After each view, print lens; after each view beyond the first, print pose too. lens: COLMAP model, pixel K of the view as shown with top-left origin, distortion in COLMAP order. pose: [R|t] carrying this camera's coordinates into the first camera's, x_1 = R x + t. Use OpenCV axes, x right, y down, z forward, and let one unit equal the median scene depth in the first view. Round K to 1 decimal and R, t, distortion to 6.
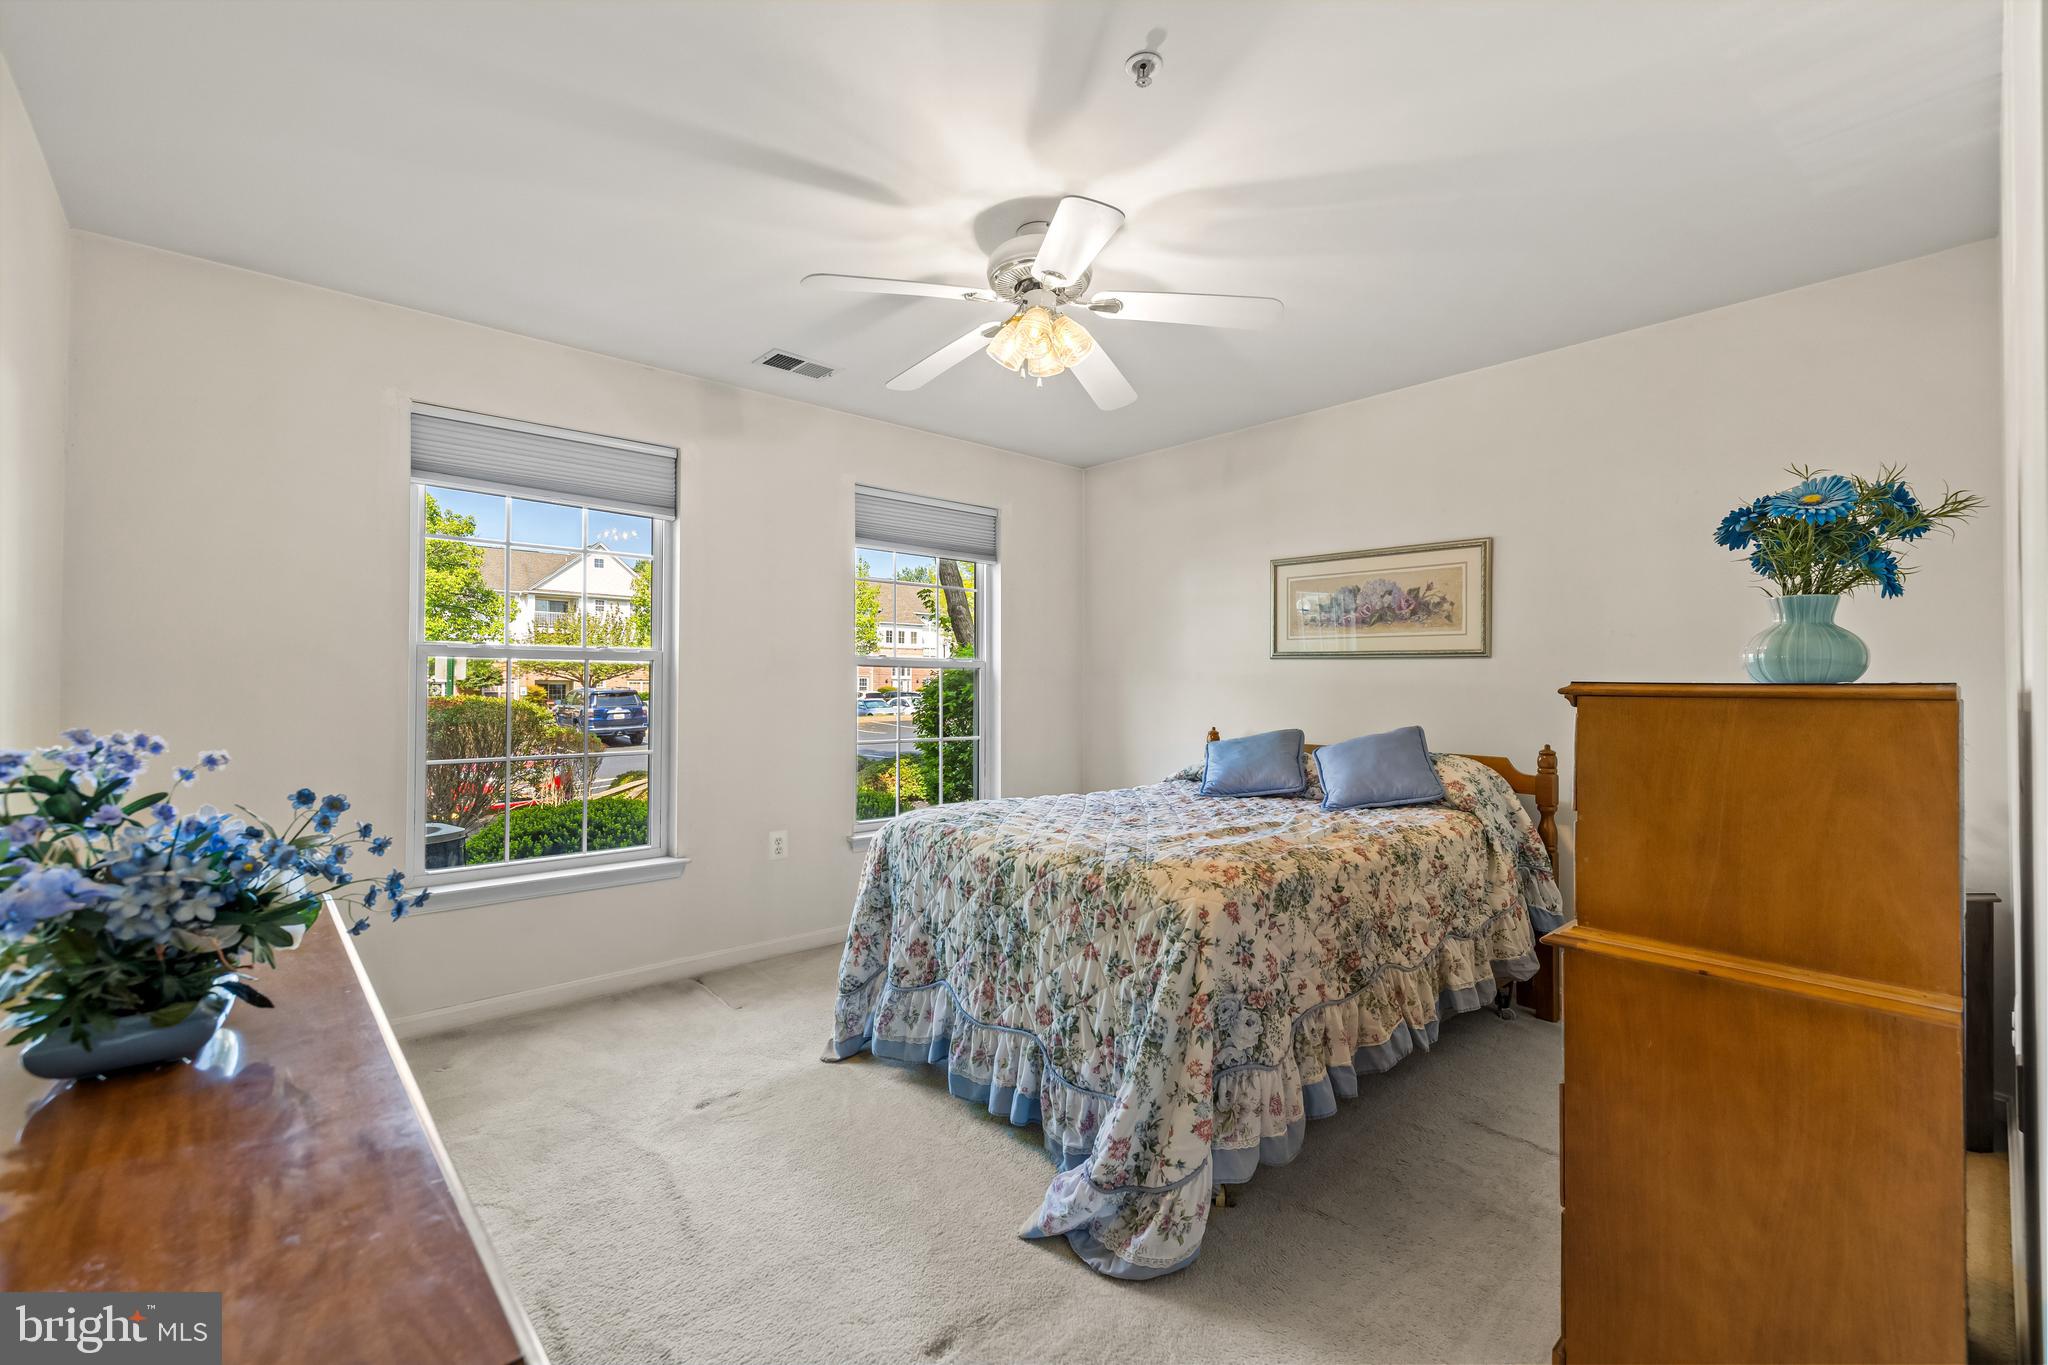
lens RADIAL K [[858.8, 0, 1028.1], [0, 858.8, 673.4], [0, 0, 1]] dist [0.002560, 0.000379]
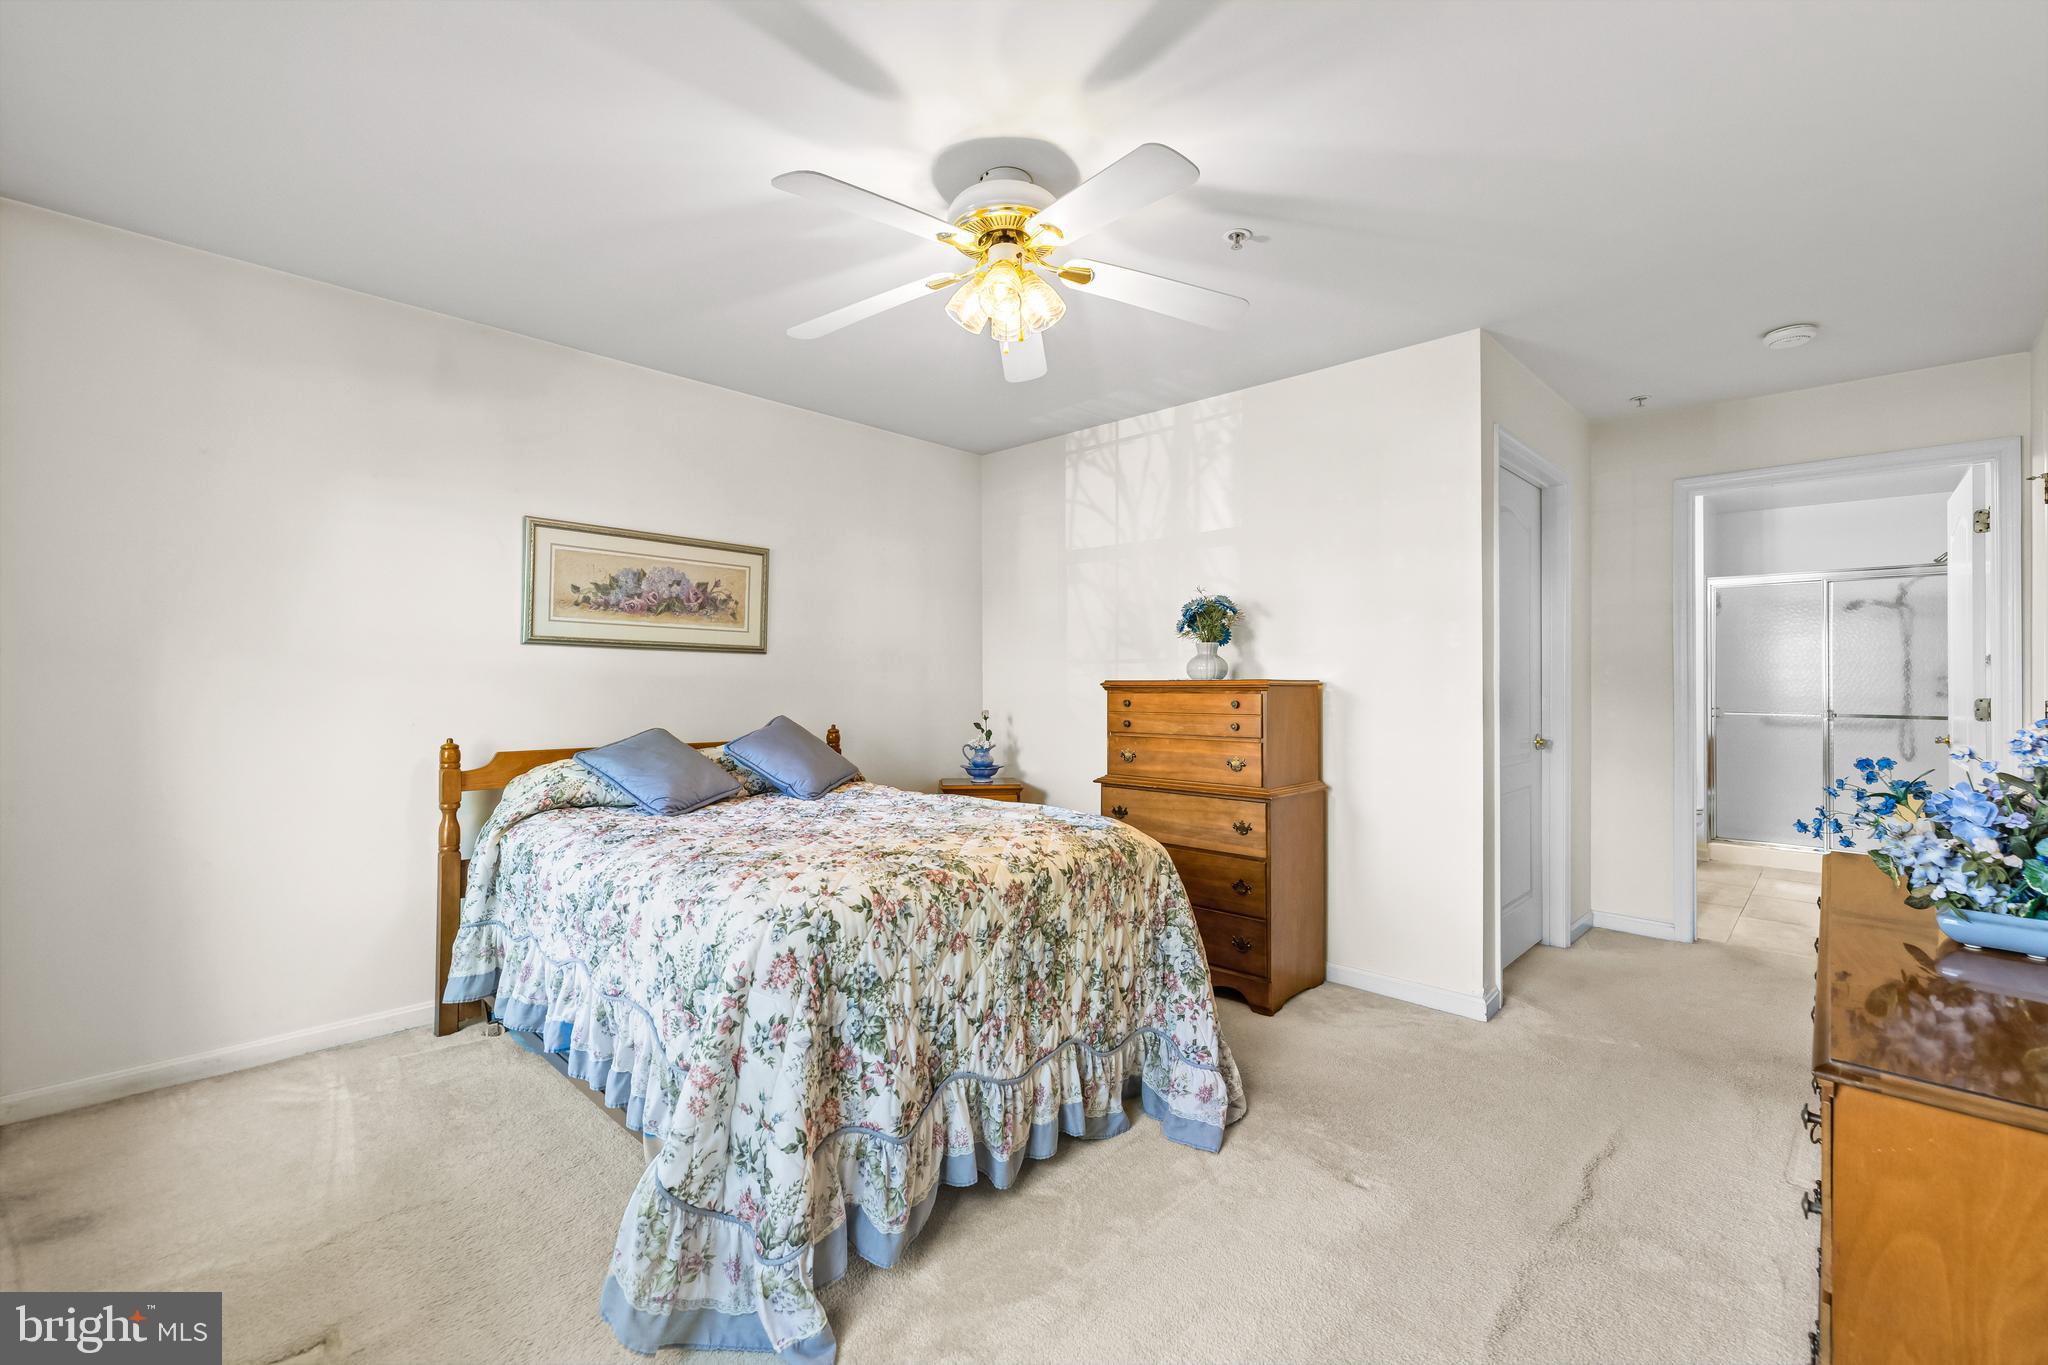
lens RADIAL K [[852.0, 0, 1020.8], [0, 852.0, 669.5], [0, 0, 1]] dist [0.000718, 0.000081]
pose [[-0.067166, 0.007162, 0.997716, -0.851241], [-0.018311, 0.999797, -0.008410, 0.008166], [-0.997574, -0.018834, -0.067021, 1.002157]]
